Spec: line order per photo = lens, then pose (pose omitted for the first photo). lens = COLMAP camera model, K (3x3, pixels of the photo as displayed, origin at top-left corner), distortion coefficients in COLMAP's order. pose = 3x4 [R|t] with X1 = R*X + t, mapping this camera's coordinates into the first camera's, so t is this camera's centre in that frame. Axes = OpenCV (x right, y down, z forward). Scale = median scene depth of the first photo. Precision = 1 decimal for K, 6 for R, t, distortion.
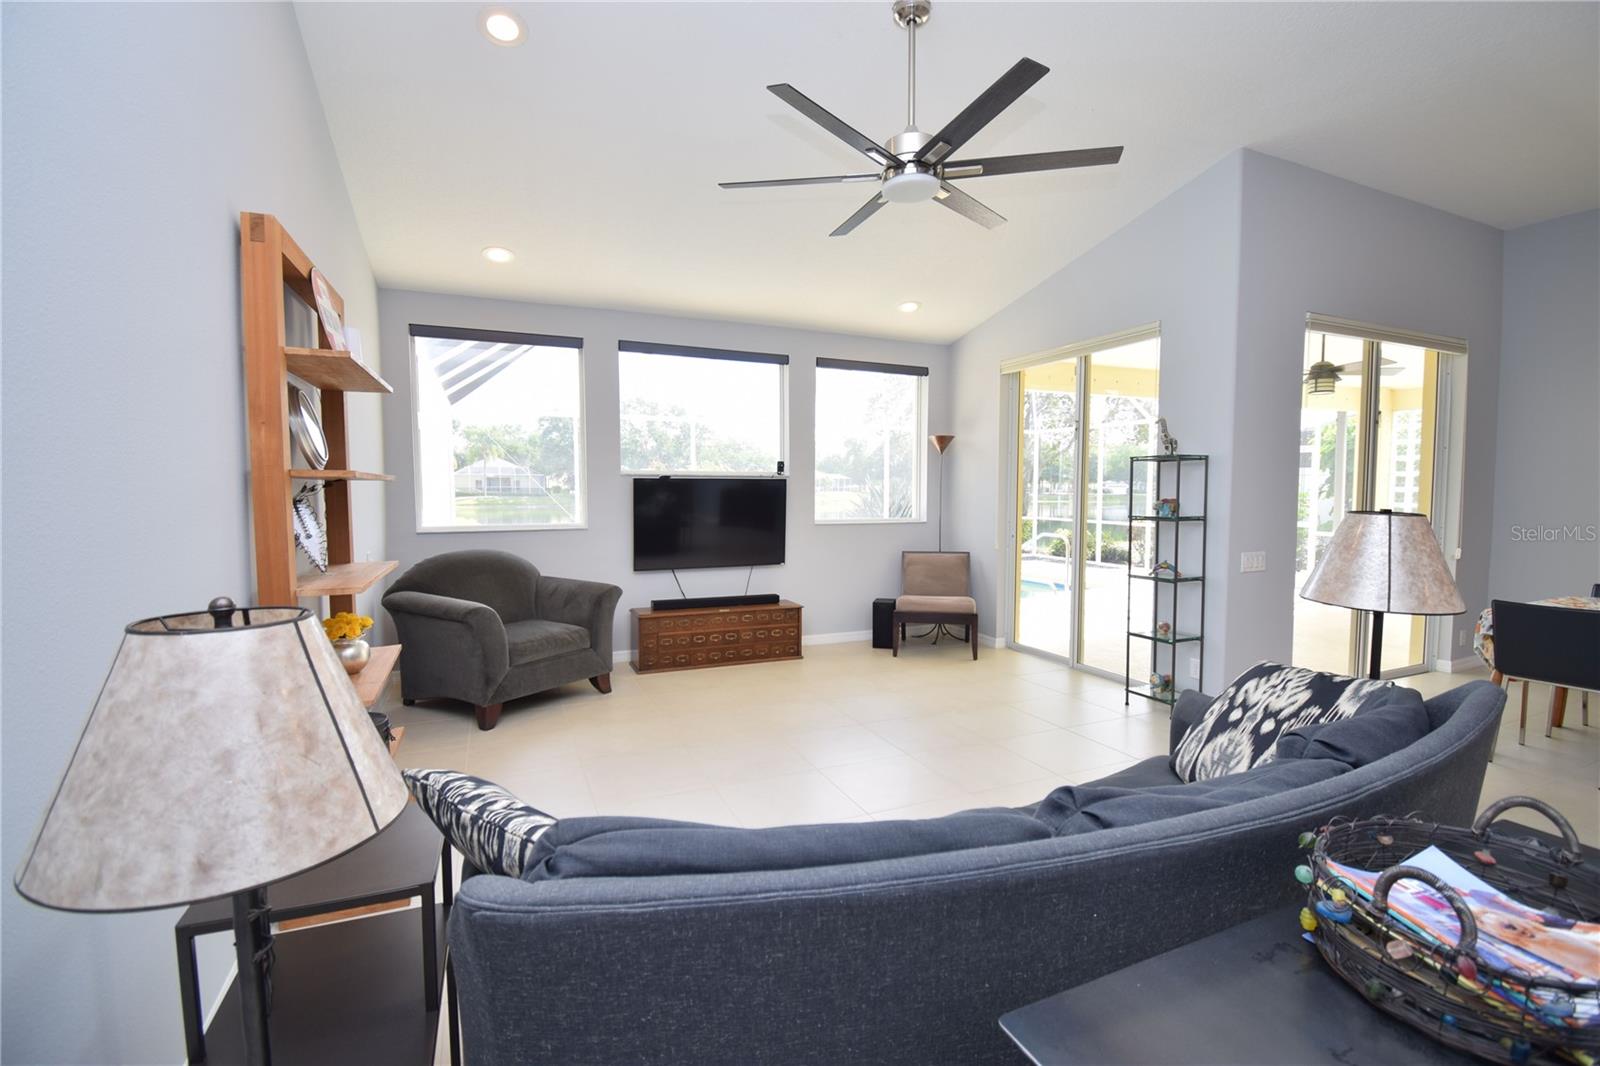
lens RADIAL K [[710.7, 0, 807.0], [0, 710.7, 533.8], [0, 0, 1]] dist [0.016894, -0.022957]
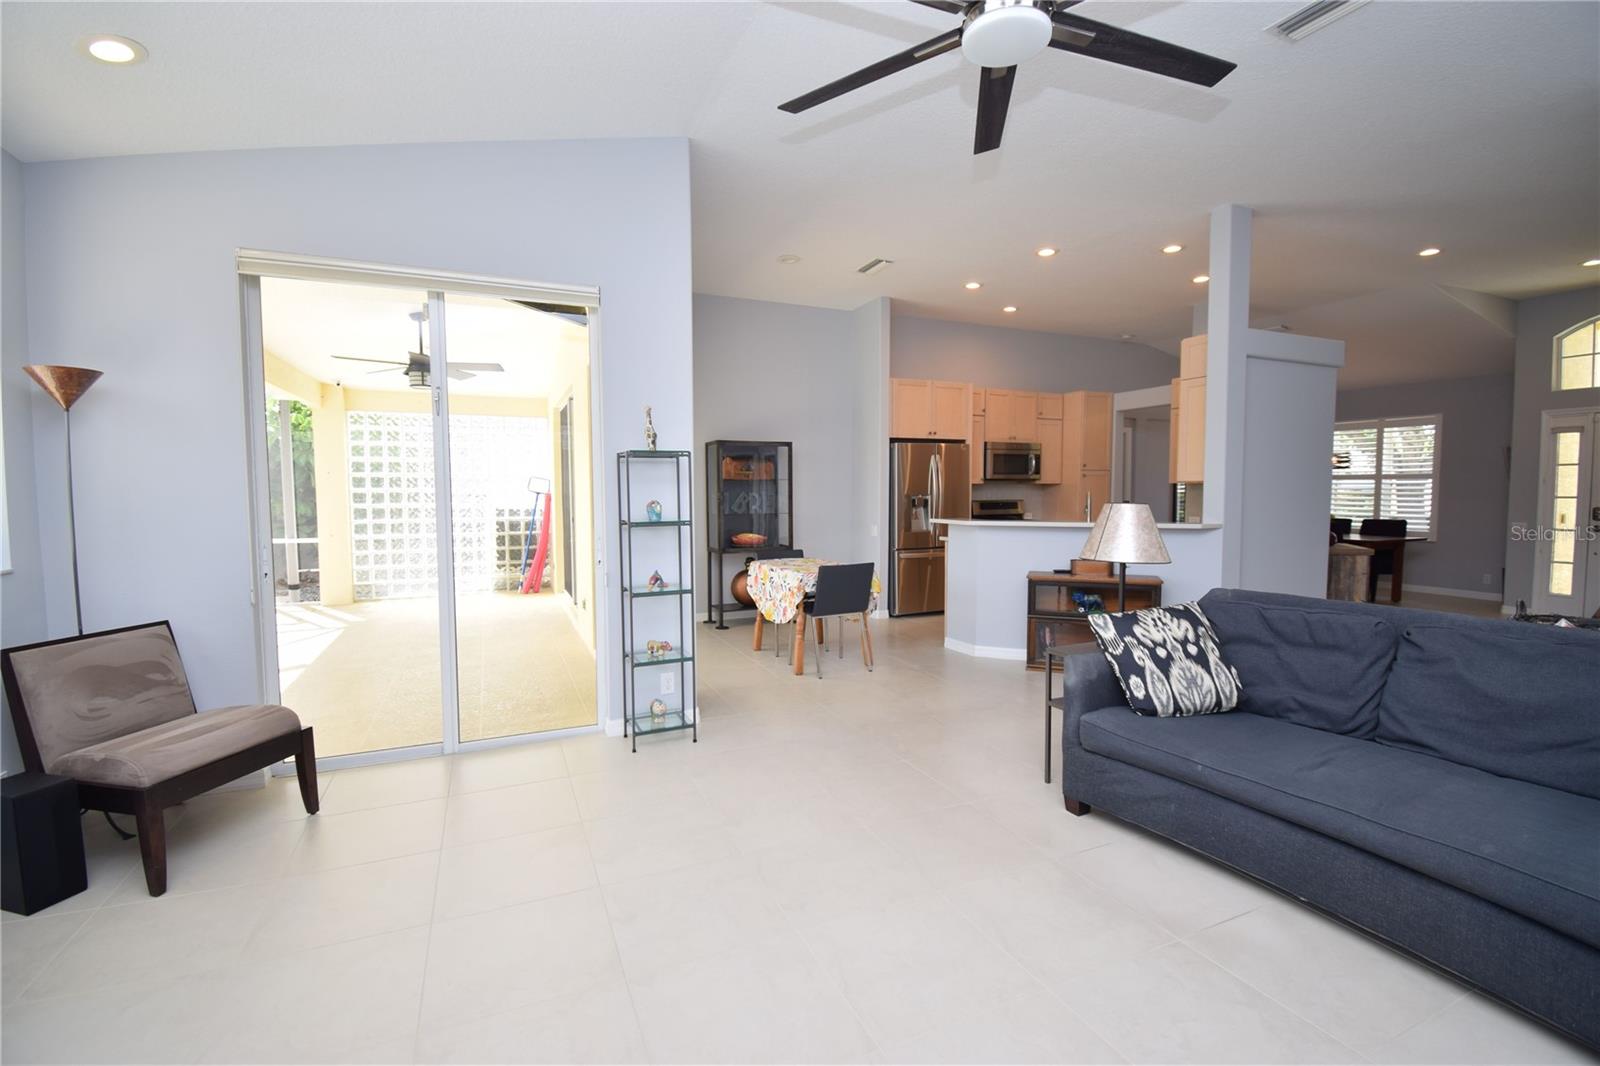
lens RADIAL K [[710.7, 0, 807.0], [0, 710.7, 533.8], [0, 0, 1]] dist [0.016894, -0.022957]
pose [[-0.001698, -0.063198, 0.998000, -0.264638], [0.065013, 0.995883, 0.063175, -0.036877], [-0.997883, 0.064990, 0.002418, 0.582828]]
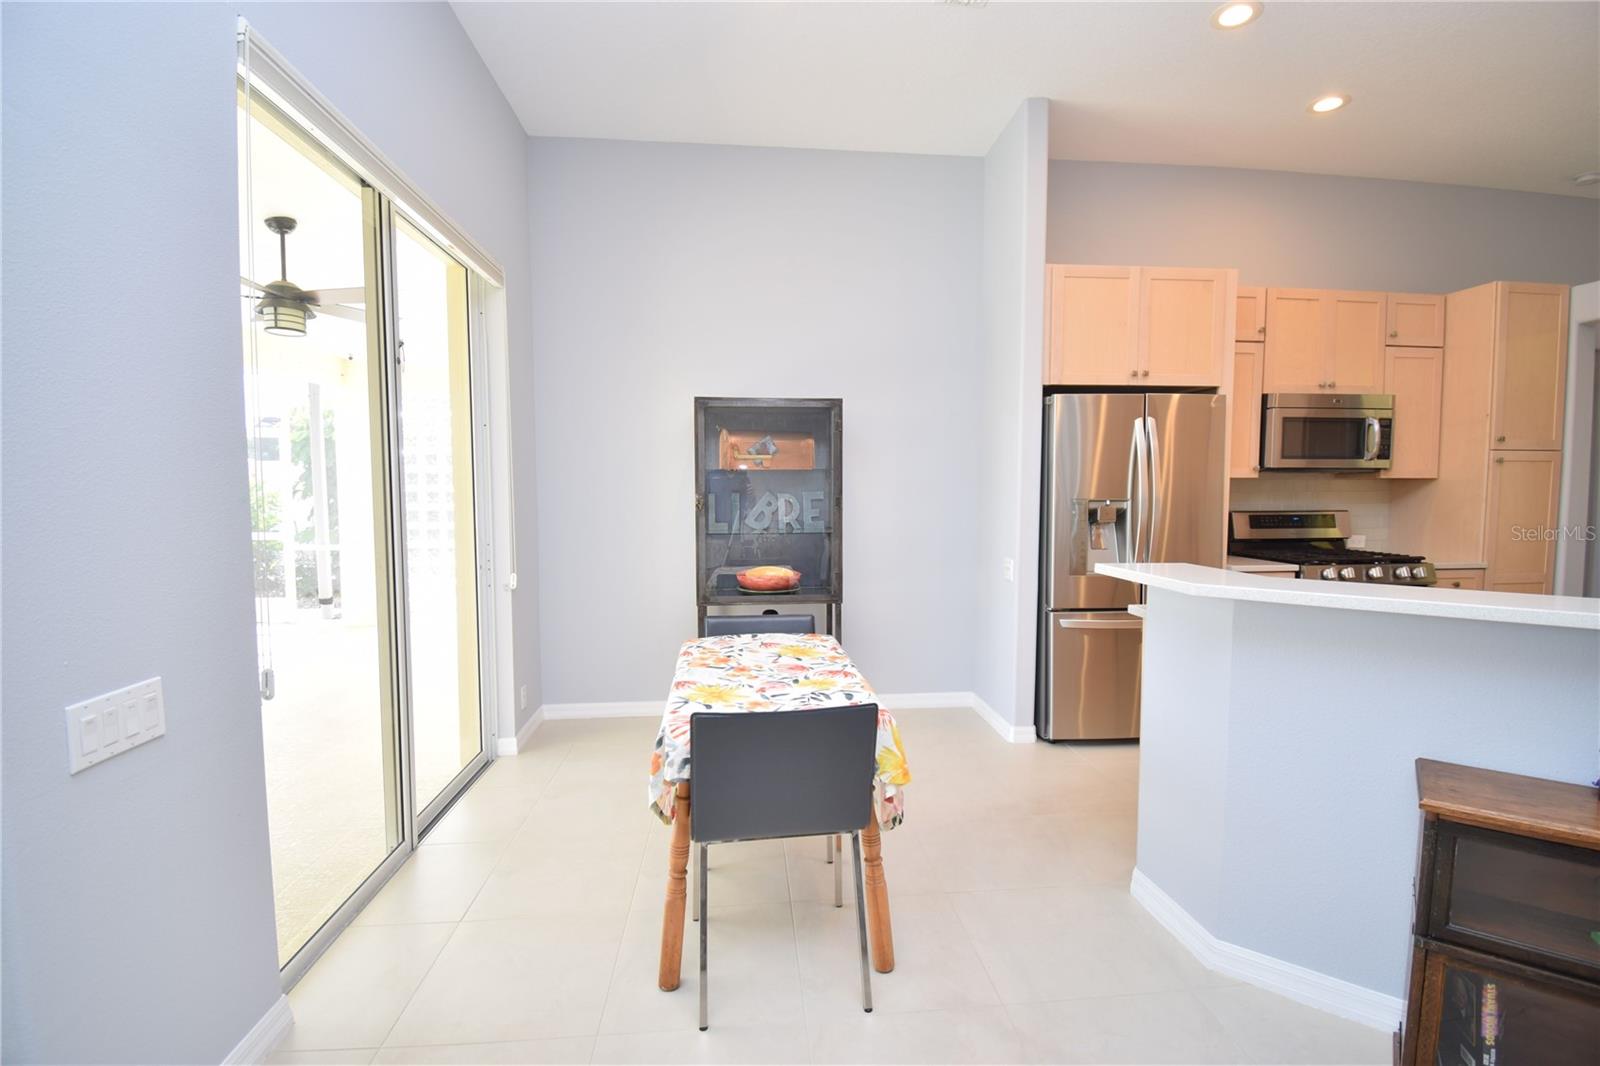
lens RADIAL K [[710.7, 0, 807.0], [0, 710.7, 533.8], [0, 0, 1]] dist [0.016894, -0.022957]
pose [[0.316183, -0.060300, 0.946780, 0.308666], [0.059147, 0.997289, 0.043765, -0.026320], [-0.946853, 0.042162, 0.318892, 0.437798]]
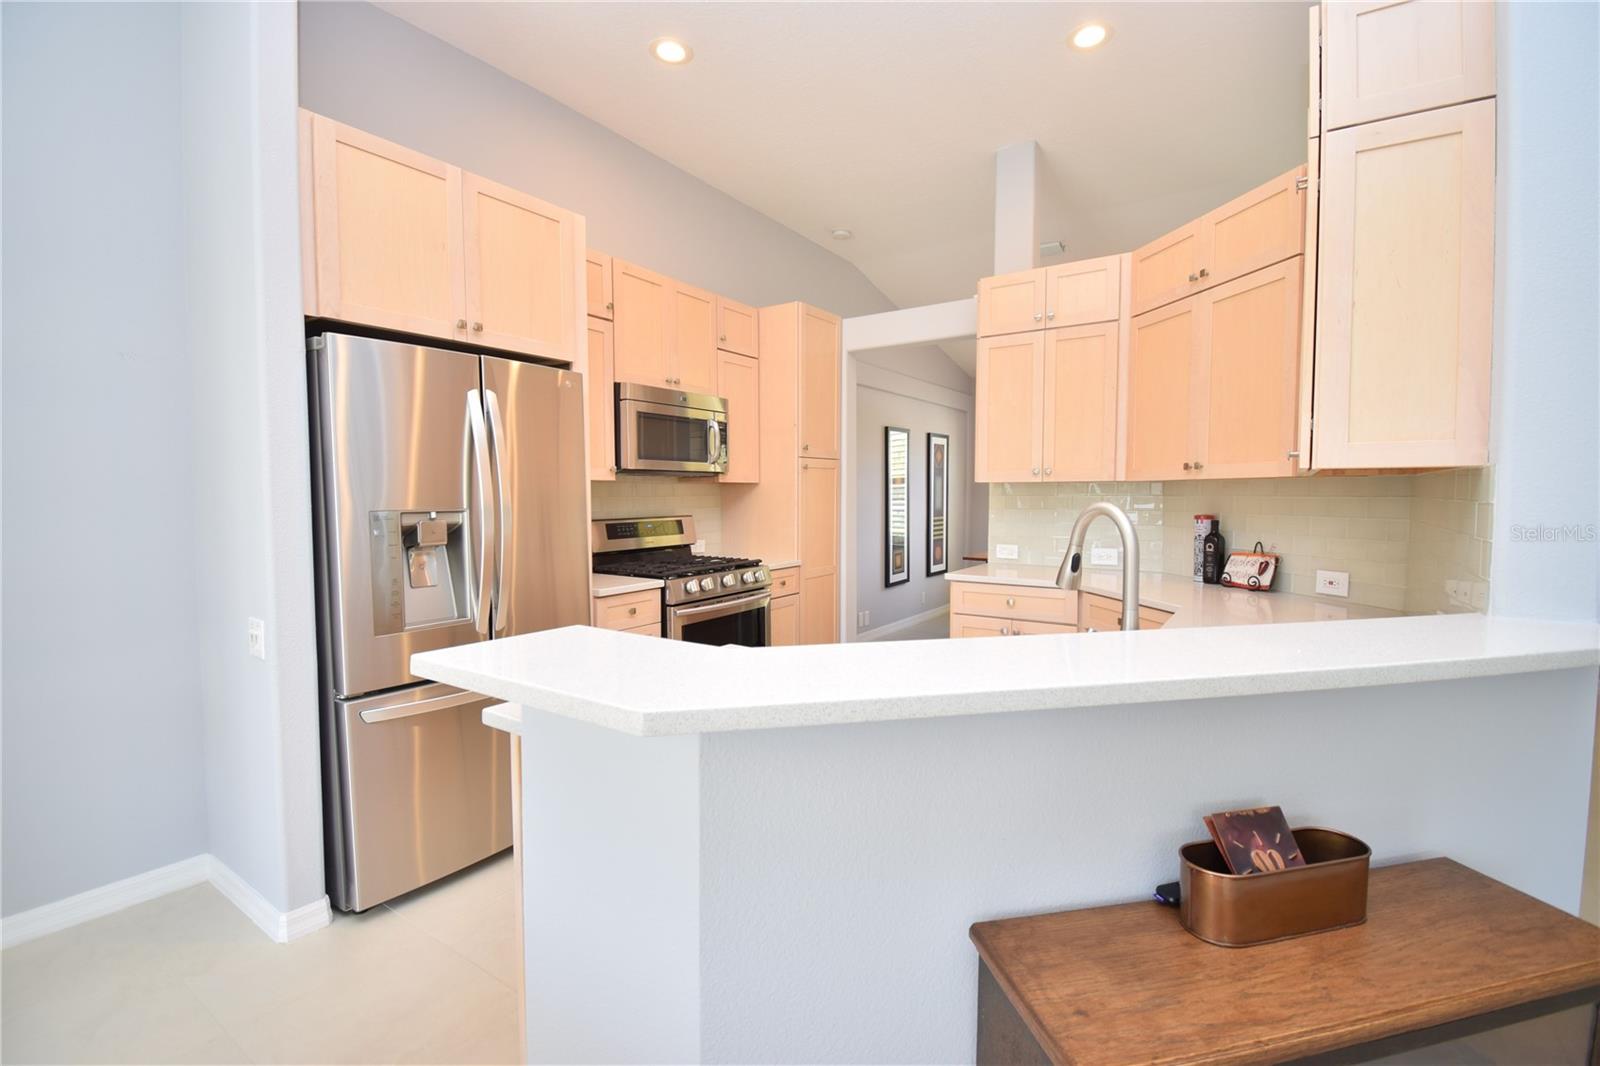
lens RADIAL K [[710.7, 0, 807.0], [0, 710.7, 533.8], [0, 0, 1]] dist [0.016894, -0.022957]
pose [[-0.529216, -0.048509, 0.847100, 0.518243], [0.054428, 0.994367, 0.090946, -0.025460], [-0.846740, 0.094236, -0.523594, 0.420039]]
